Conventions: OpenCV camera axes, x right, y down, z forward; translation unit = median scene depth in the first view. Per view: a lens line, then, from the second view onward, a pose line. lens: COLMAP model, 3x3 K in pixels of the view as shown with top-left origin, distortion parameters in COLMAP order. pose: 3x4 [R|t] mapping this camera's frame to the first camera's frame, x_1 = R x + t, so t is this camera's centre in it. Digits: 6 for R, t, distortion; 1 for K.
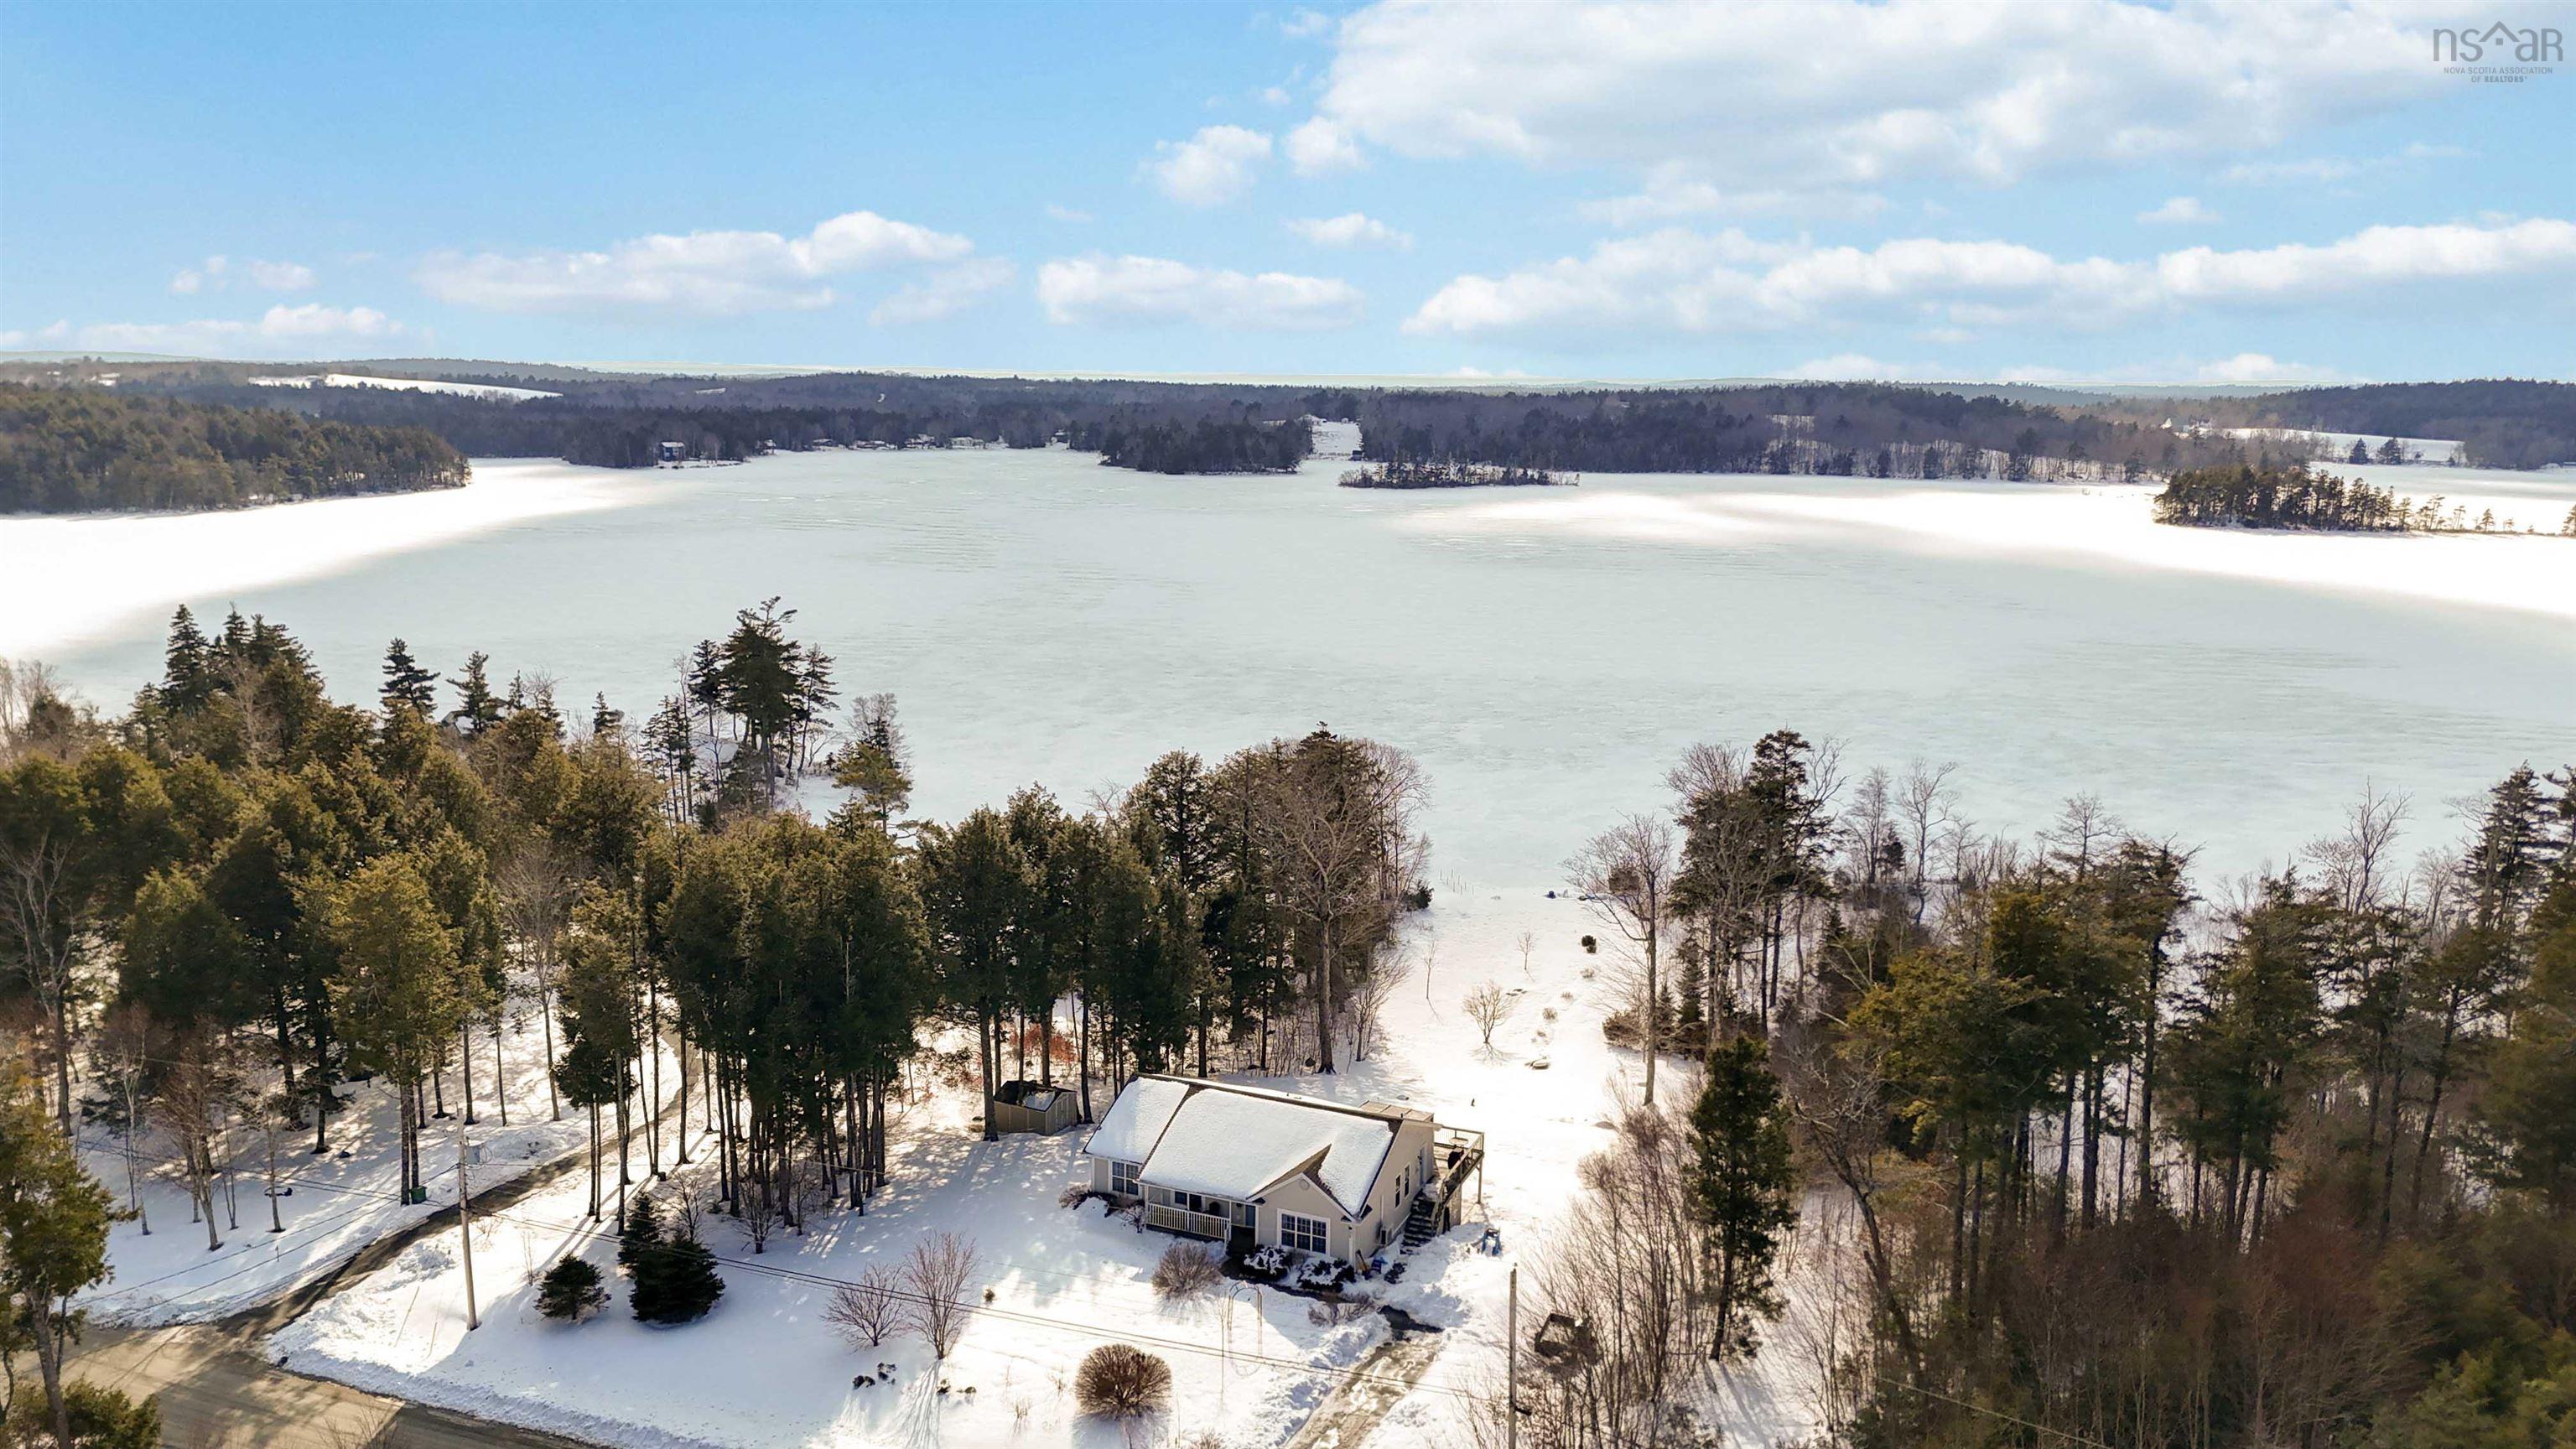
lens RADIAL K [[1894.7, 0, 1296.7], [0, 1894.7, 717.9], [0, 0, 1]] dist [0.088795, -0.085260]
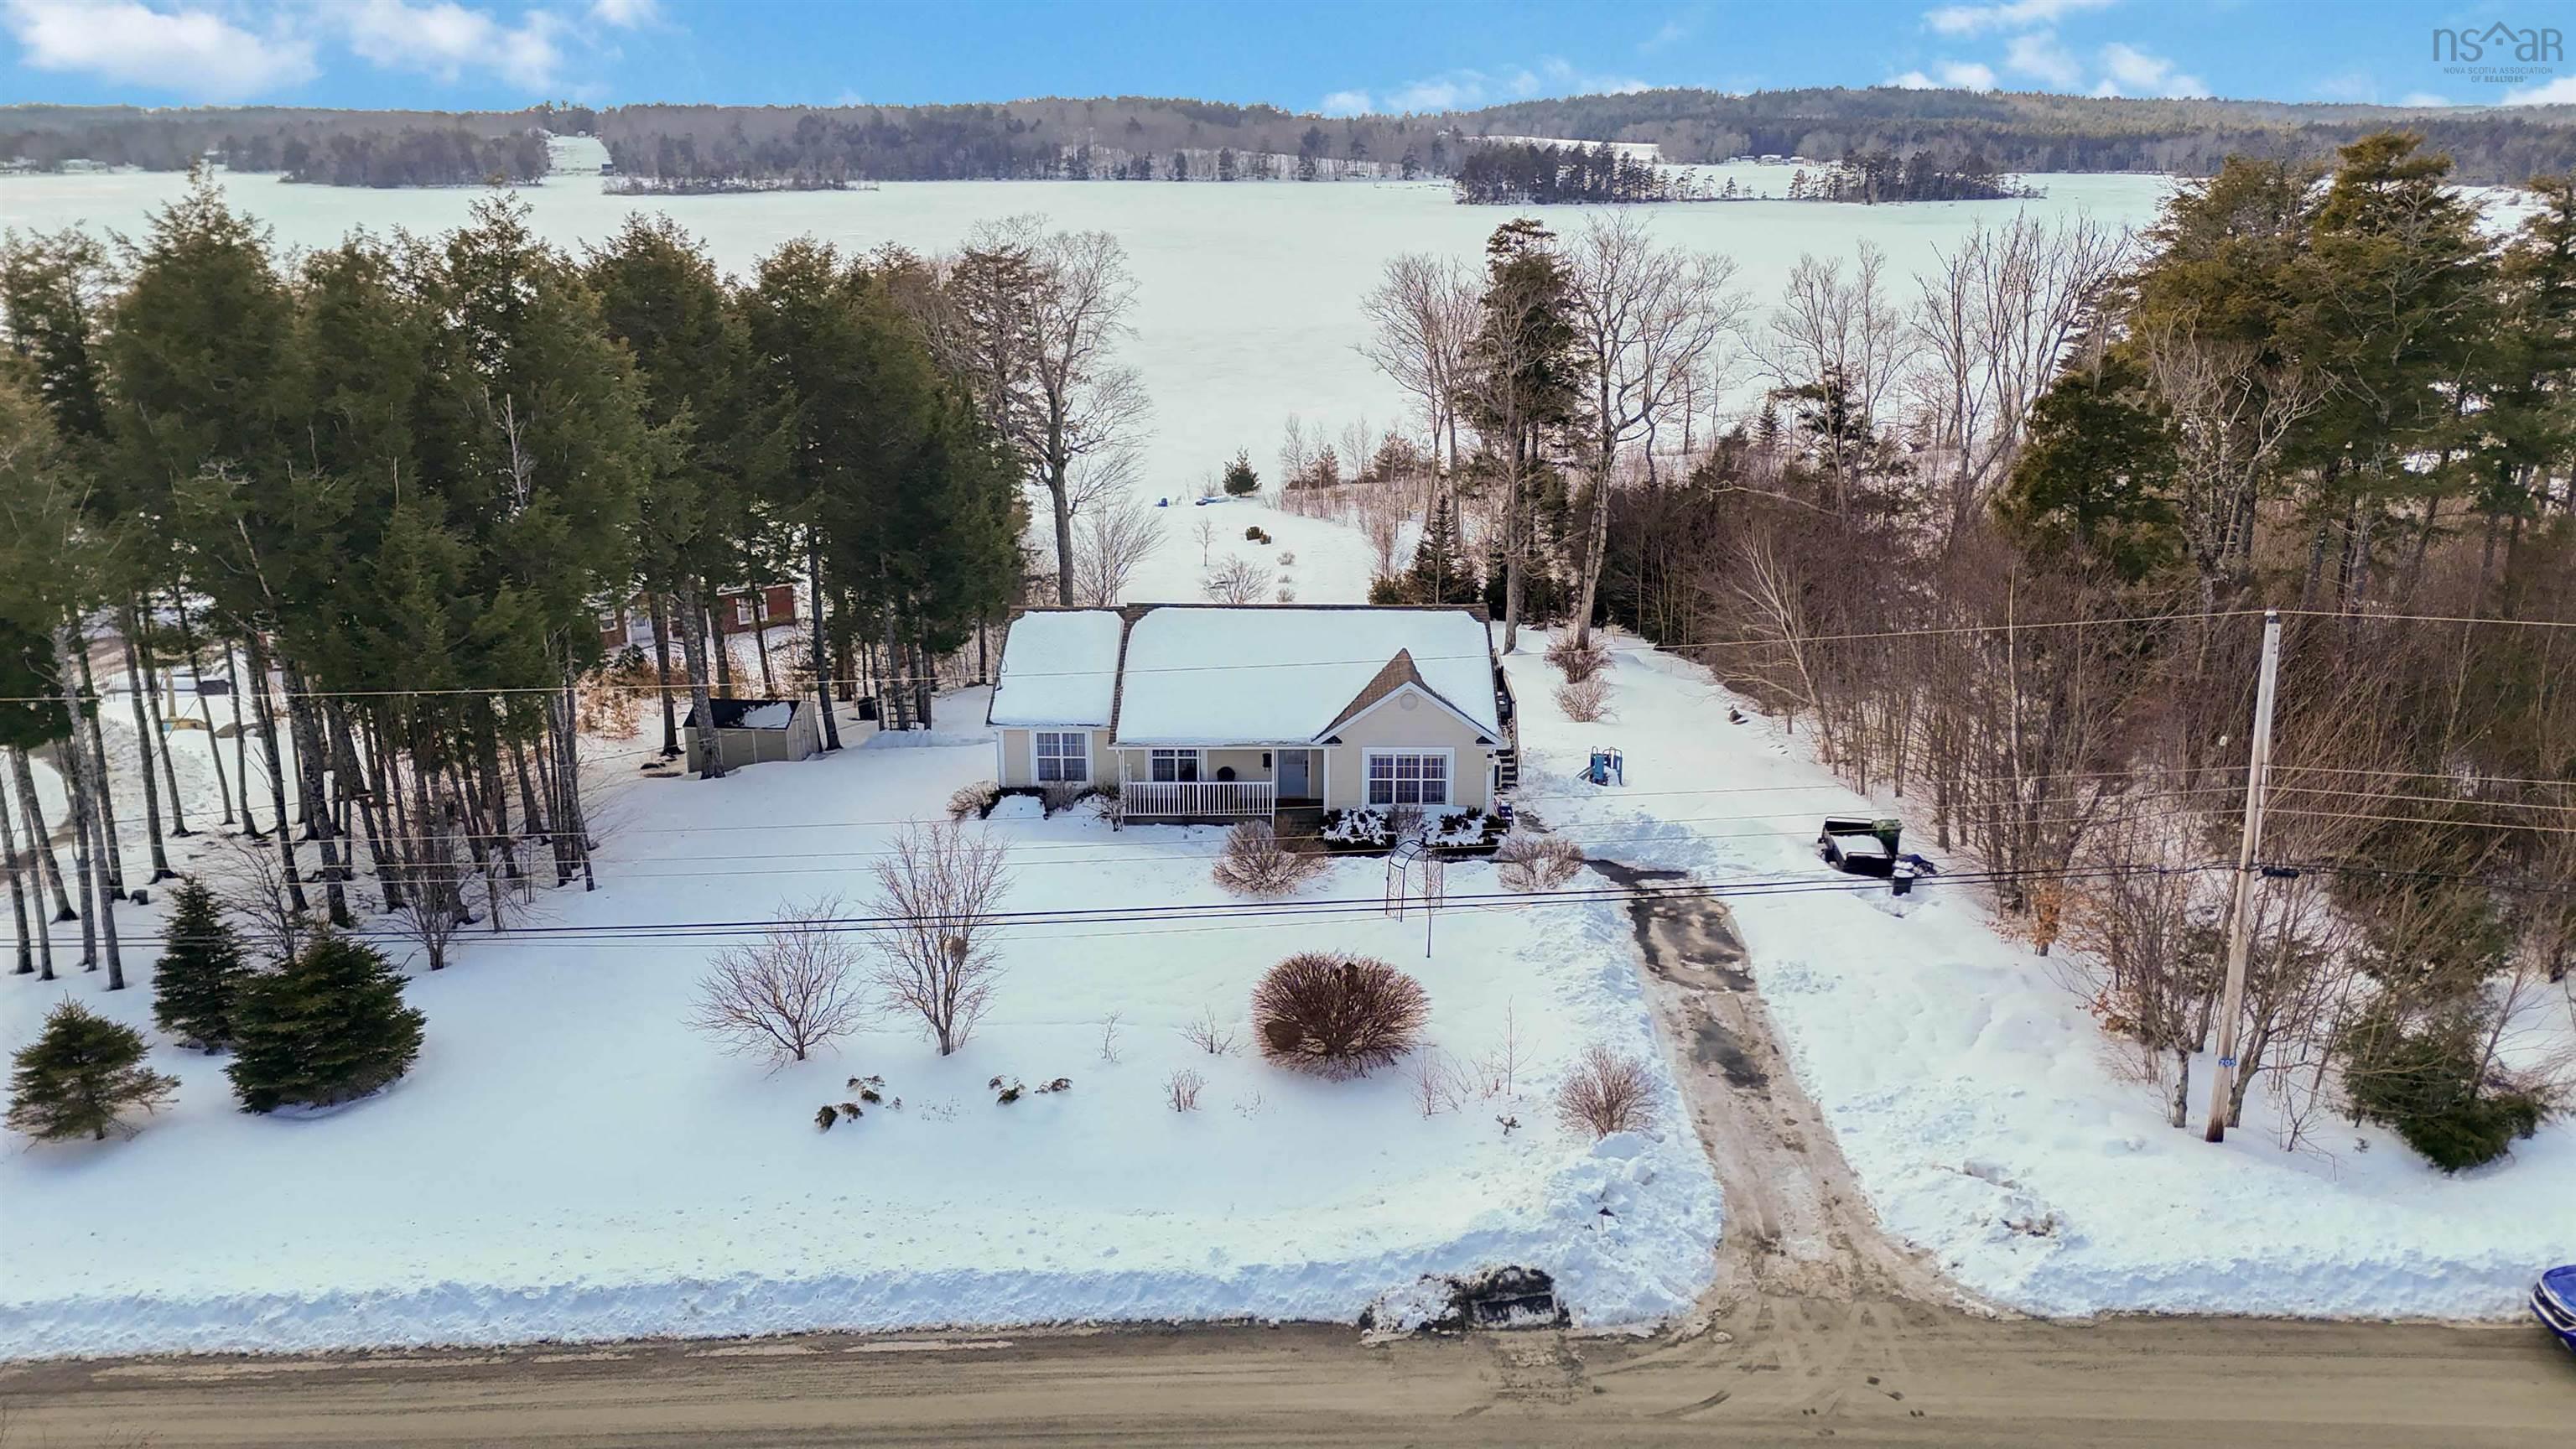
lens RADIAL K [[1894.7, 0, 1296.7], [0, 1894.7, 717.9], [0, 0, 1]] dist [0.088795, -0.085260]
pose [[0.926410, -0.126355, 0.354682, -0.032674], [0.080927, 0.986814, 0.140176, 0.020996], [-0.367717, -0.101157, 0.924420, 0.057559]]
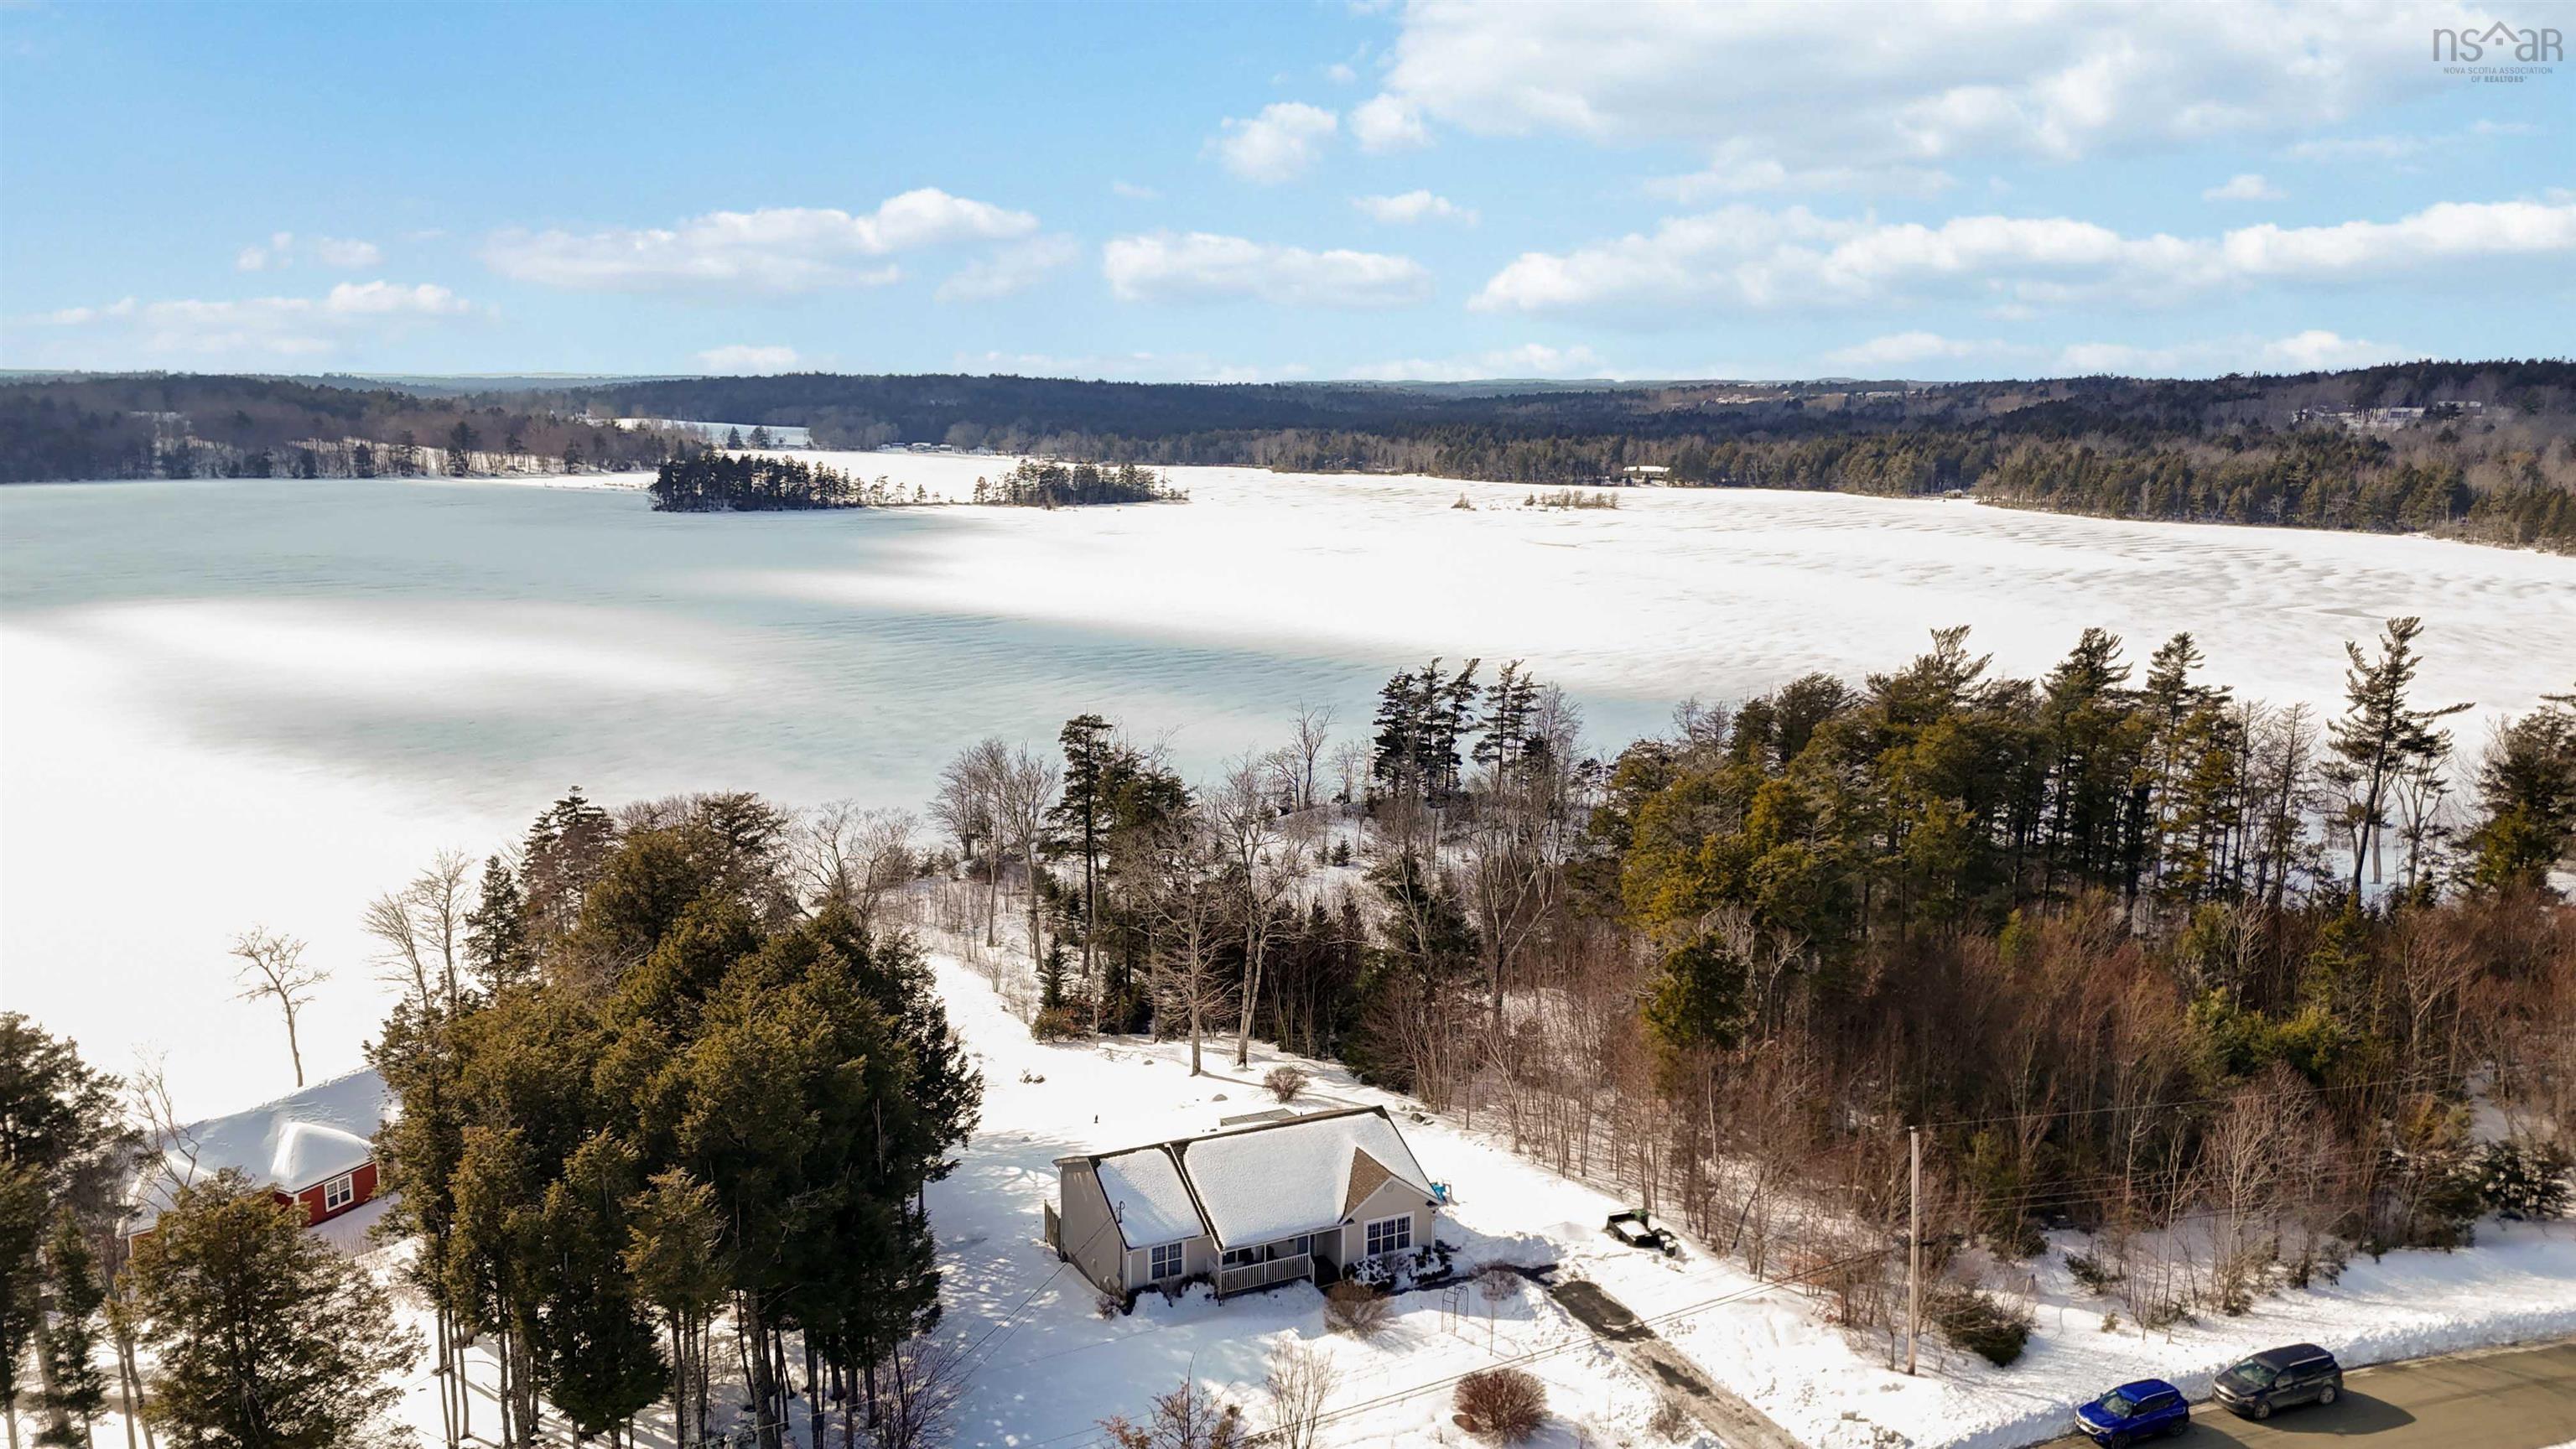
lens RADIAL K [[1894.7, 0, 1296.7], [0, 1894.7, 717.9], [0, 0, 1]] dist [0.088795, -0.085260]
pose [[0.670684, -0.140180, 0.728376, -0.095359], [0.136945, 0.988500, 0.064145, -0.009499], [-0.728991, 0.056727, 0.682168, 0.043368]]
